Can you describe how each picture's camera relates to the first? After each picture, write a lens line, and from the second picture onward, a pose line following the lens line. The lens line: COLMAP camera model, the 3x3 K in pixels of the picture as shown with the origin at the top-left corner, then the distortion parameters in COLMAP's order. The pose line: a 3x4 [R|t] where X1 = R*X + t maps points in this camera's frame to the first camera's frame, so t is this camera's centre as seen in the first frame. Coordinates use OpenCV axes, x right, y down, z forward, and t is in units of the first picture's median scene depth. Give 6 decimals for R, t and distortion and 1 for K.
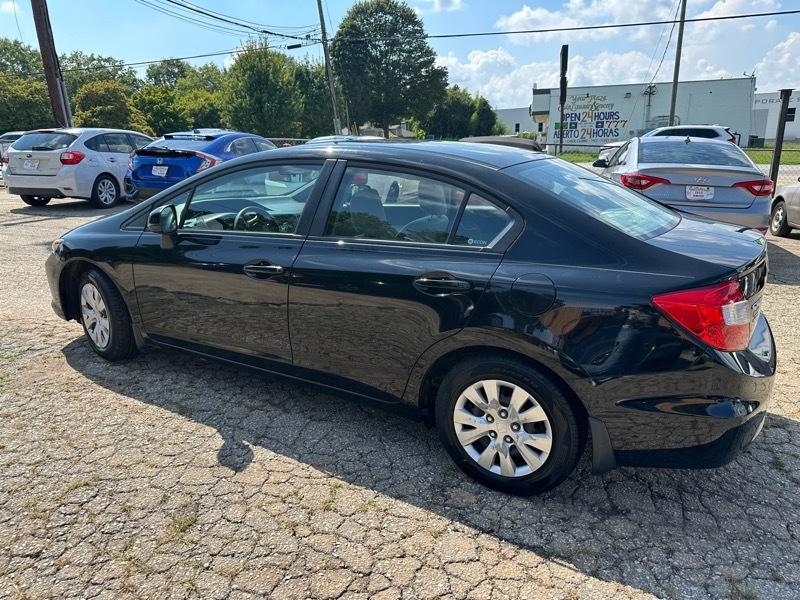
lens RADIAL K [[568.0, 0, 398.8], [0, 568.0, 302.6], [0, 0, 1]] dist [0.014379, -0.020902]
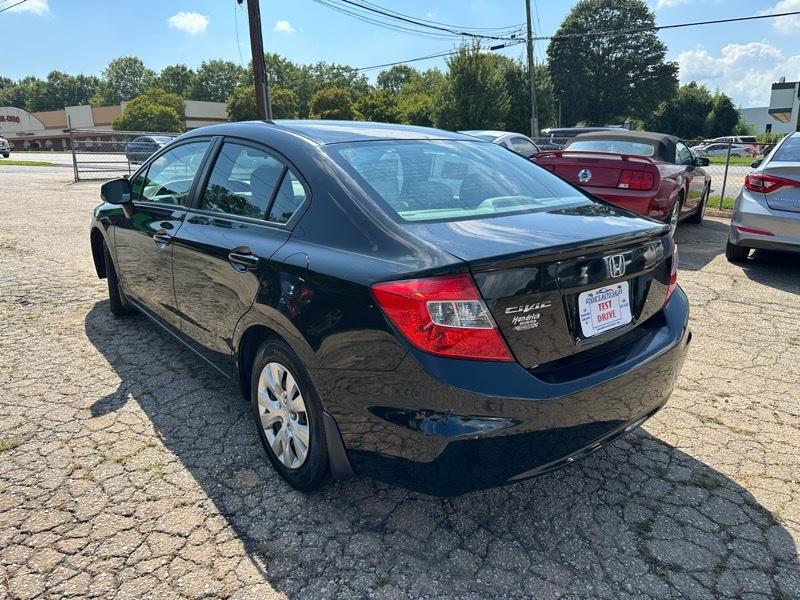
lens RADIAL K [[569.3, 0, 406.4], [0, 569.3, 297.4], [0, 0, 1]] dist [0.003560, -0.009105]
pose [[0.936801, 0.097424, -0.336023, 0.035583], [-0.101326, 0.994836, 0.005948, -0.000097], [0.334867, 0.028476, 0.941835, 0.008668]]
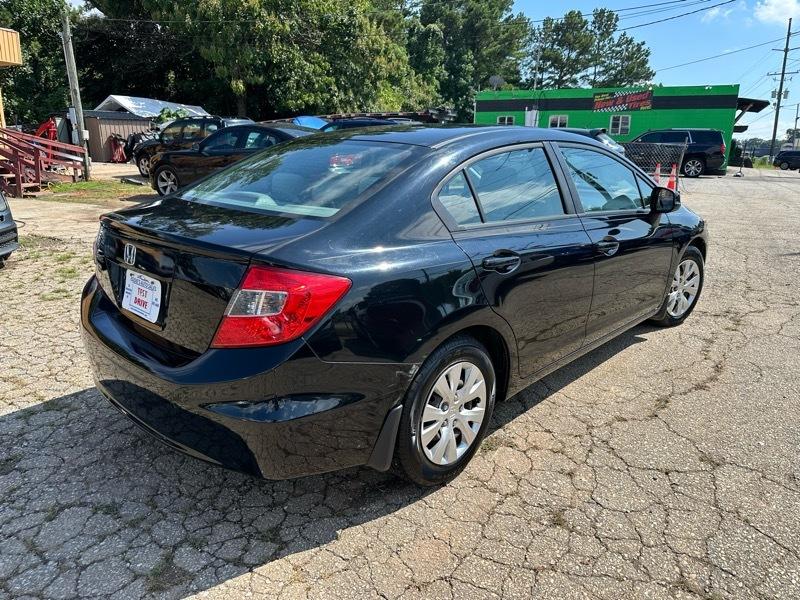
lens RADIAL K [[567.4, 0, 399.4], [0, 567.4, 299.5], [0, 0, 1]] dist [0.017185, -0.024524]
pose [[-0.236756, 0.252930, -0.938069, 0.075145], [-0.285987, 0.904600, 0.316085, -0.021513], [0.928524, 0.343111, -0.141835, 0.083723]]
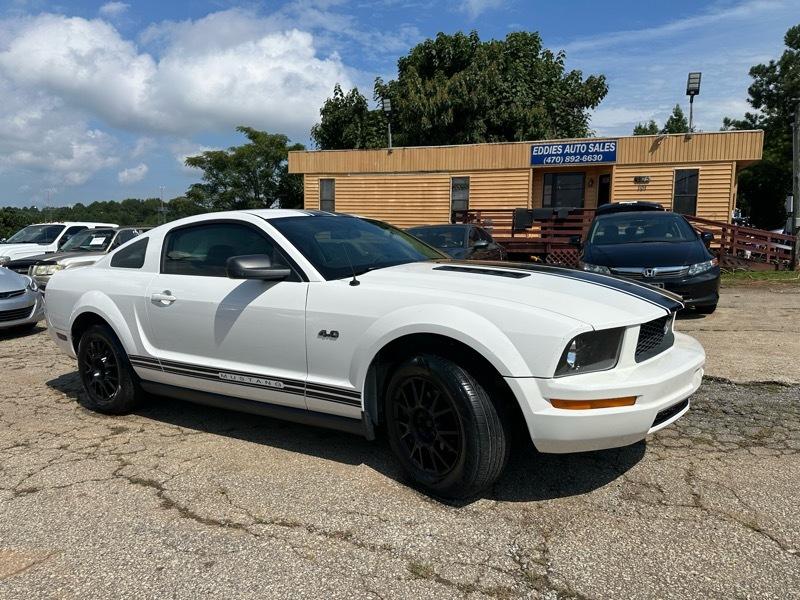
lens RADIAL K [[562.1, 0, 397.2], [0, 562.1, 303.0], [0, 0, 1]] dist [0.039430, -0.052731]
pose [[-0.996261, 0.005692, 0.086209, -0.026075], [0.038643, 0.921811, 0.385710, -0.039199], [-0.077273, 0.387599, -0.918584, 0.154964]]
